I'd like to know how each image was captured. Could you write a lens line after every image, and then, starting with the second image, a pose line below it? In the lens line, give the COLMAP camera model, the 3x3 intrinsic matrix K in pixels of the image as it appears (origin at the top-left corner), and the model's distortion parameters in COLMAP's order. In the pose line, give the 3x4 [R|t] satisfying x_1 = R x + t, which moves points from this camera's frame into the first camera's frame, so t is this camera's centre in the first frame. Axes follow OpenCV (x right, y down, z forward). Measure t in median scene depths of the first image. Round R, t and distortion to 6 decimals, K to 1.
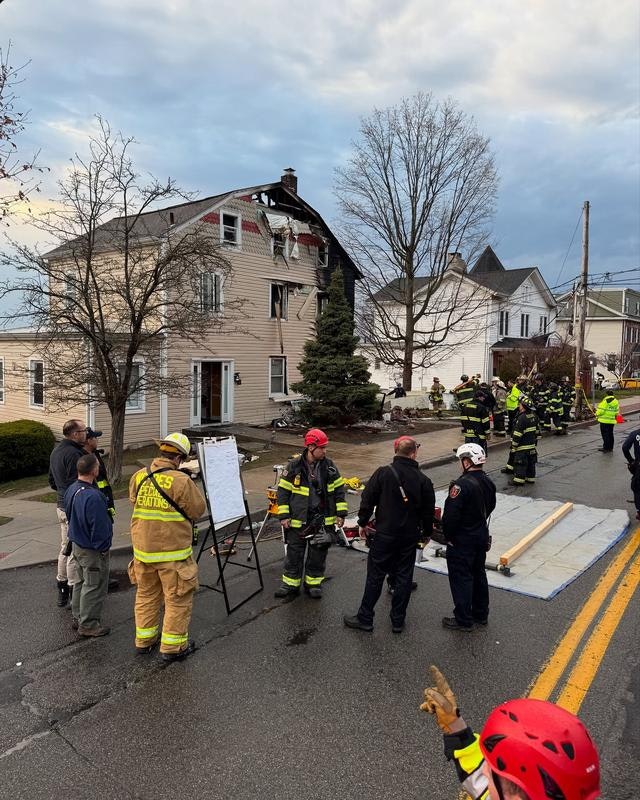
lens RADIAL K [[603.5, 0, 320.0], [0, 603.5, 400.0], [0, 0, 1]] dist [0.124602, -0.240667]
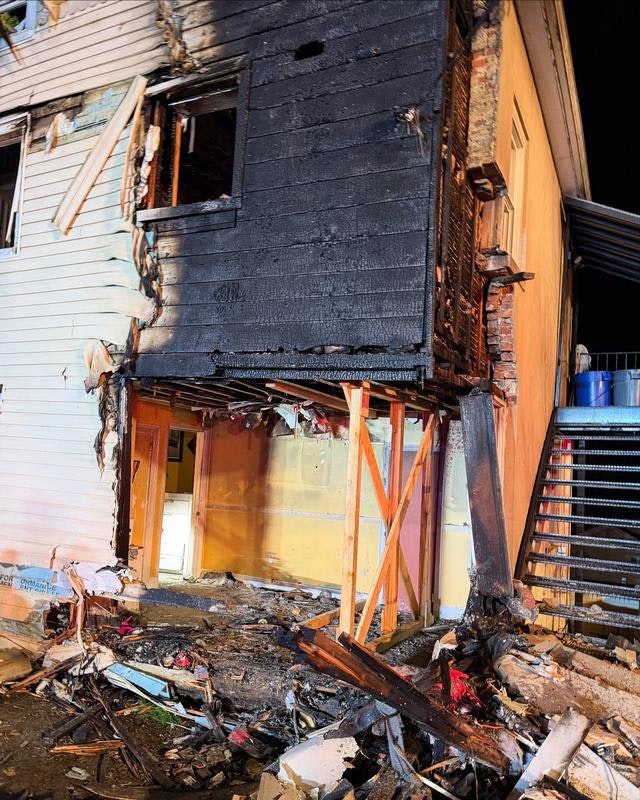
lens RADIAL K [[624.9, 0, 320.6], [0, 624.9, 429.0], [0, 0, 1]] dist [-0.006302, -0.009641]
pose [[0.227392, -0.058676, -0.972034, 0.238708], [-0.129625, 0.987476, -0.089932, -0.048411], [0.965138, 0.146450, 0.216938, 1.099237]]
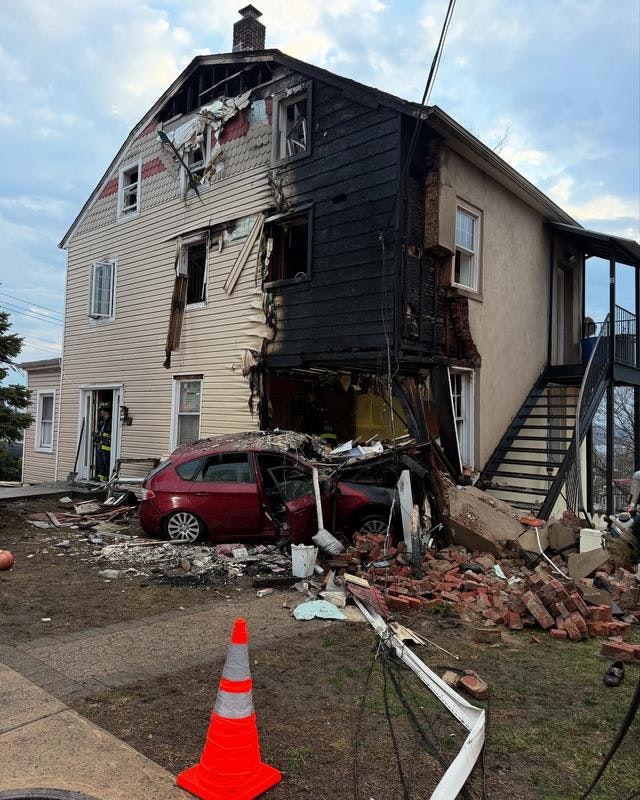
lens RADIAL K [[603.5, 0, 320.0], [0, 603.5, 400.0], [0, 0, 1]] dist [0.124602, -0.240667]
pose [[-0.032281, -0.068486, -0.997130, 0.446373], [-0.110150, 0.991816, -0.064555, -0.030997], [0.993391, 0.107750, -0.039560, 1.141275]]
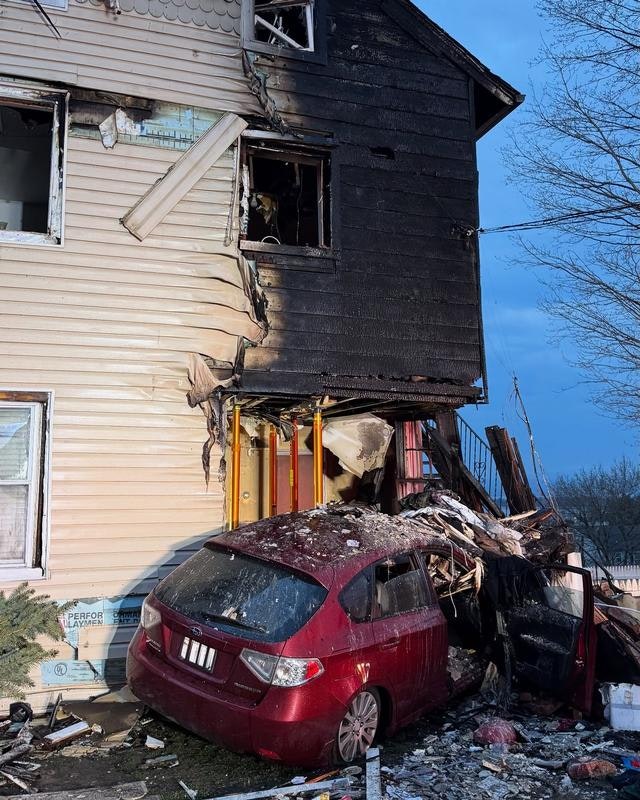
lens RADIAL K [[805.9, 0, 319.0], [0, 805.9, 355.2], [0, 0, 1]] dist [0.117152, -0.172716]
pose [[0.861368, -0.120514, -0.493479, 0.183174], [-0.007291, 0.968418, -0.249226, -0.012467], [0.507929, 0.218273, 0.833286, 0.814012]]
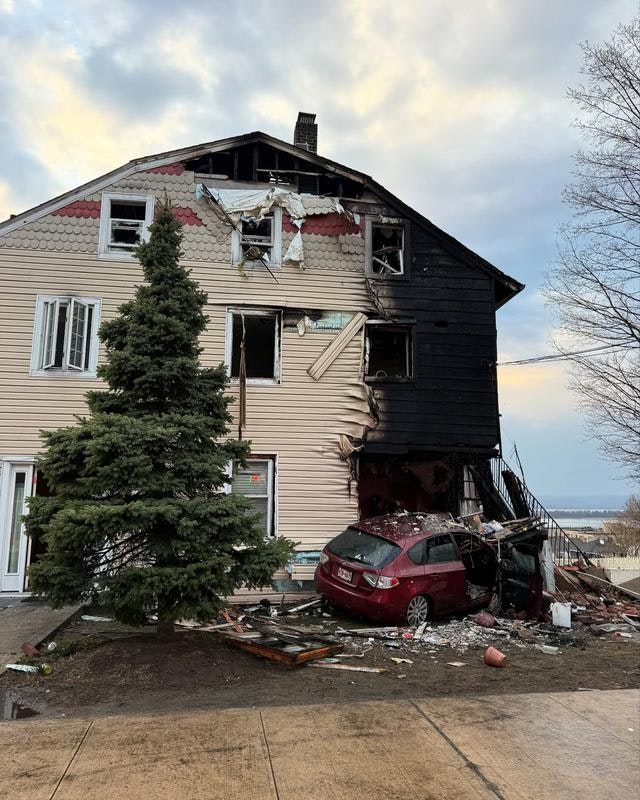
lens RADIAL K [[603.5, 0, 320.0], [0, 603.5, 400.0], [0, 0, 1]] dist [0.124602, -0.240667]
pose [[0.743069, -0.128395, -0.656782, 0.295145], [-0.044653, 0.969723, -0.240092, -0.001565], [0.667723, 0.207733, 0.714838, 0.686795]]
